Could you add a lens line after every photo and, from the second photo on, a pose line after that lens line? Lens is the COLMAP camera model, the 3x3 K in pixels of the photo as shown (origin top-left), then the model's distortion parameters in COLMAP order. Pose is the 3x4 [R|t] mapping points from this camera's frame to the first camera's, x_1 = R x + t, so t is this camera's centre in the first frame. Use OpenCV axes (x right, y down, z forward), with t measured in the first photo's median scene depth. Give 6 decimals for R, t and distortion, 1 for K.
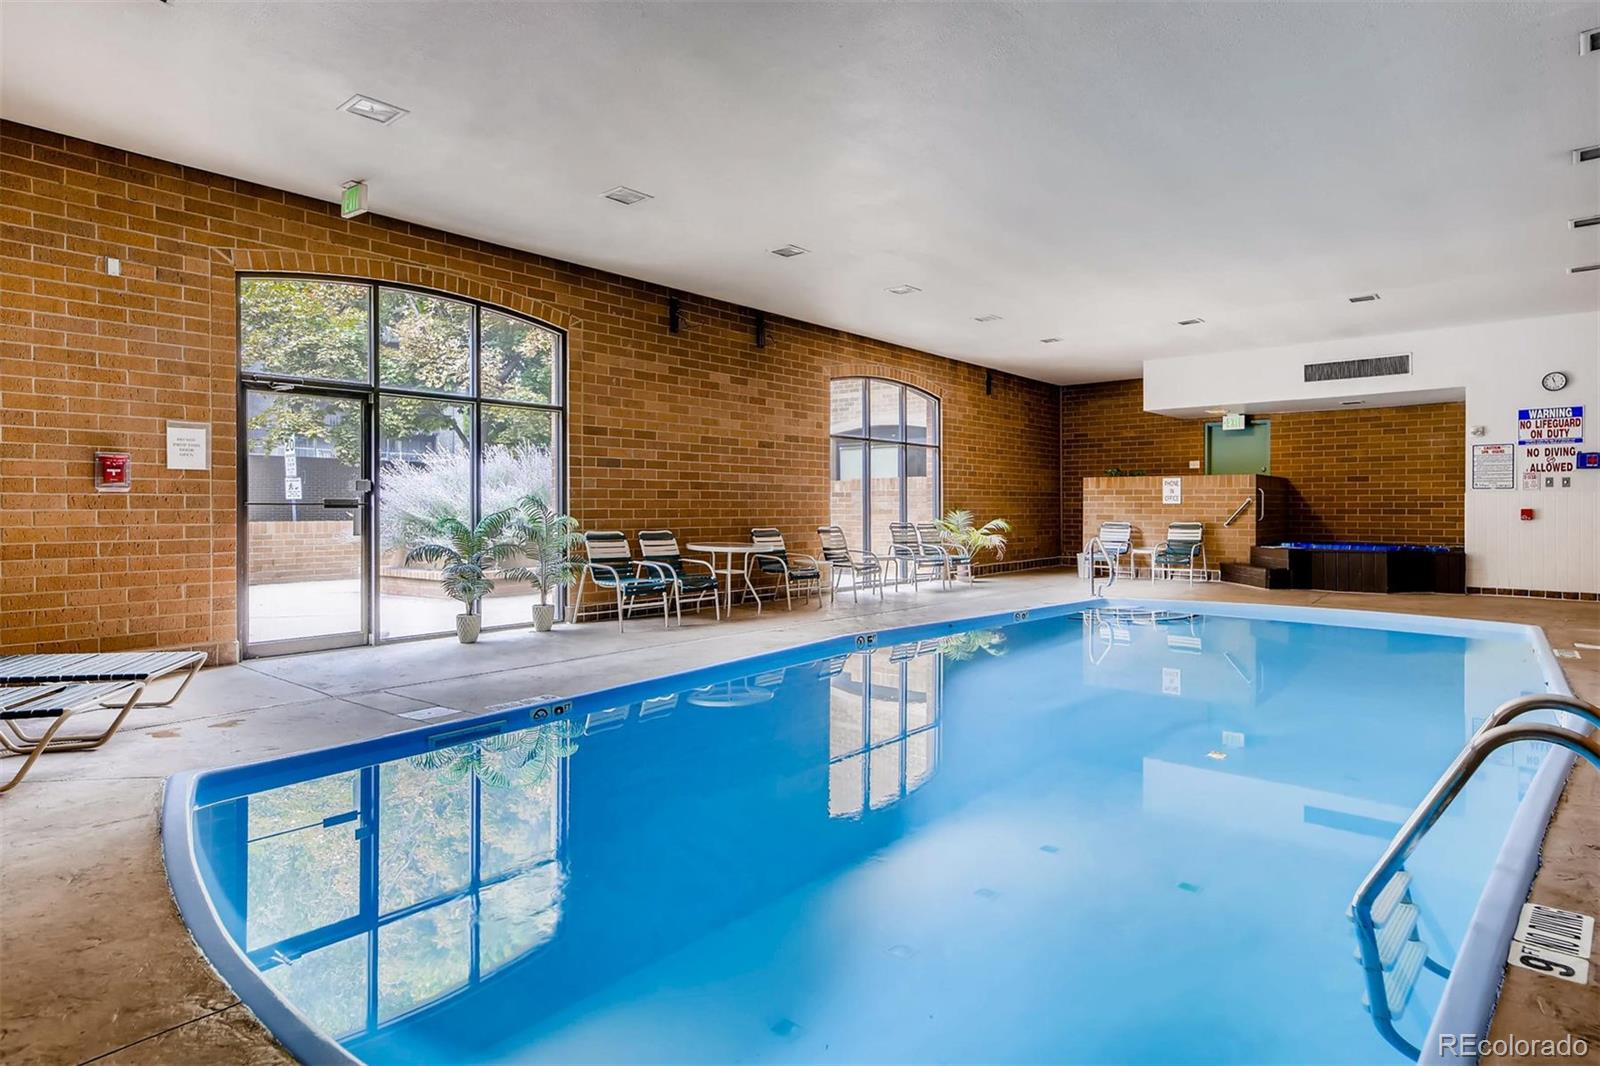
lens RADIAL K [[862.2, 0, 798.8], [0, 862.2, 518.1], [0, 0, 1]] dist [-0.000361, 0.000430]
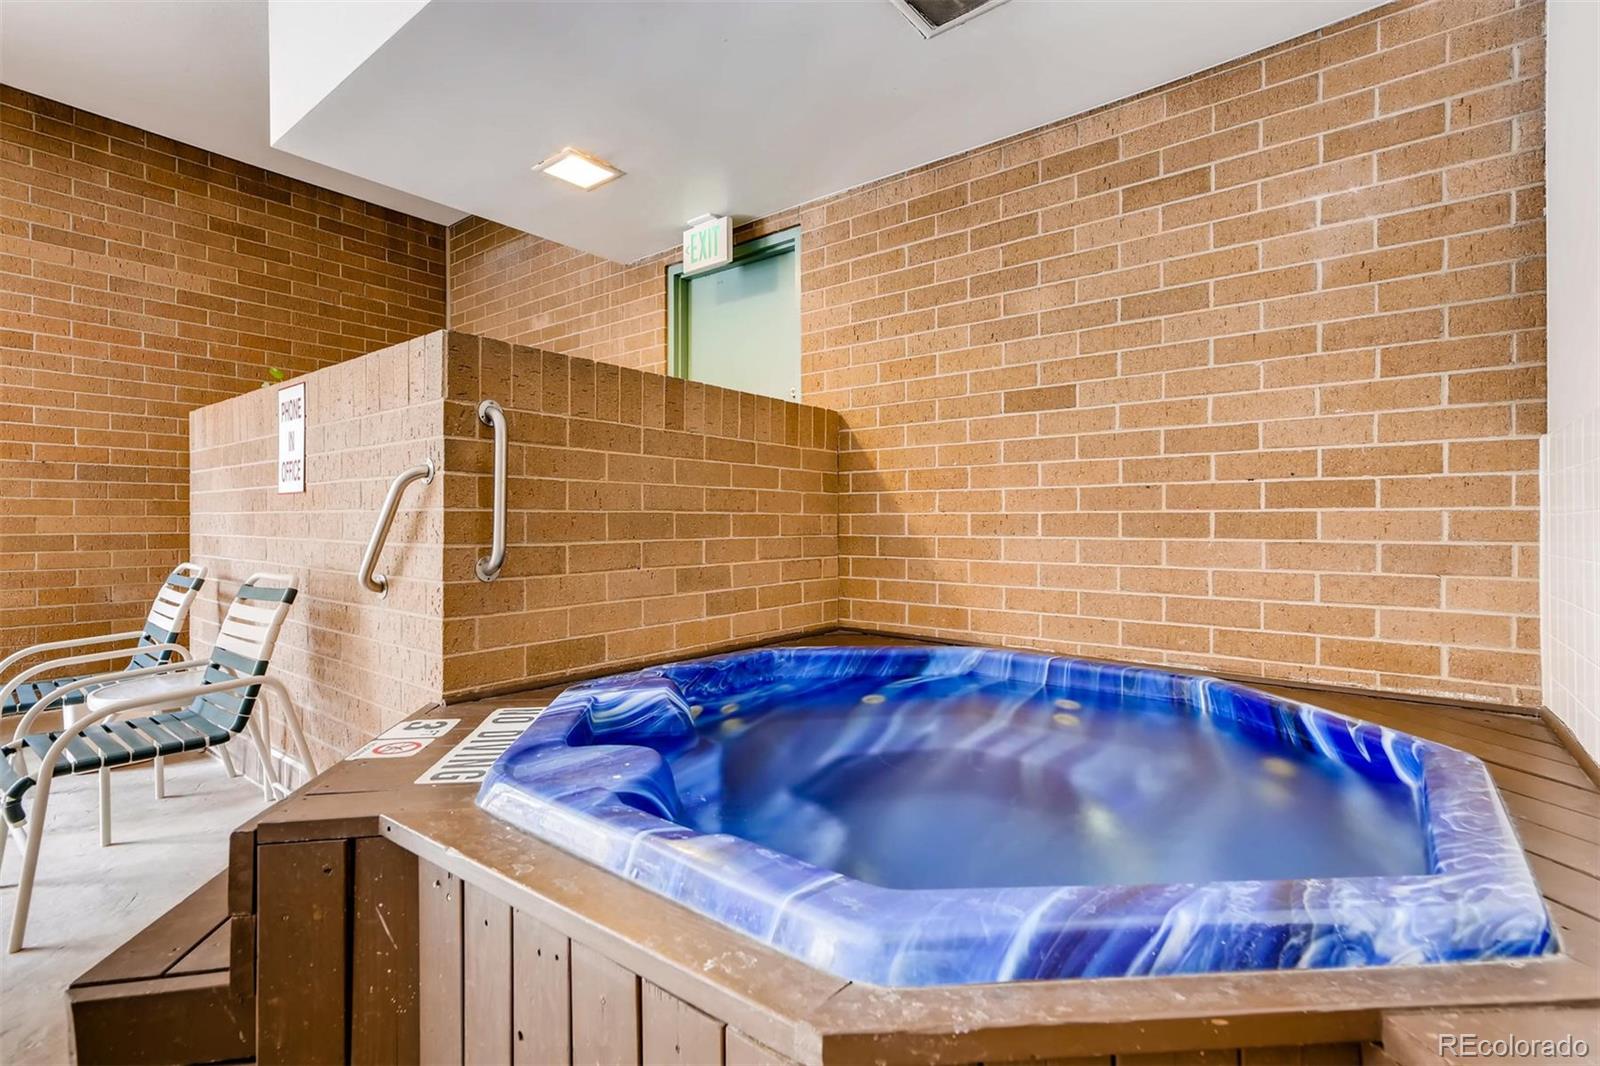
lens RADIAL K [[745.1, 0, 801.6], [0, 745.1, 527.3], [0, 0, 1]] dist [-0.000037, 0.000104]
pose [[0.996181, 0.002196, 0.087286, 0.537533], [-0.001302, 0.999946, -0.010303, -0.004231], [-0.087304, 0.010150, 0.996130, 0.754563]]
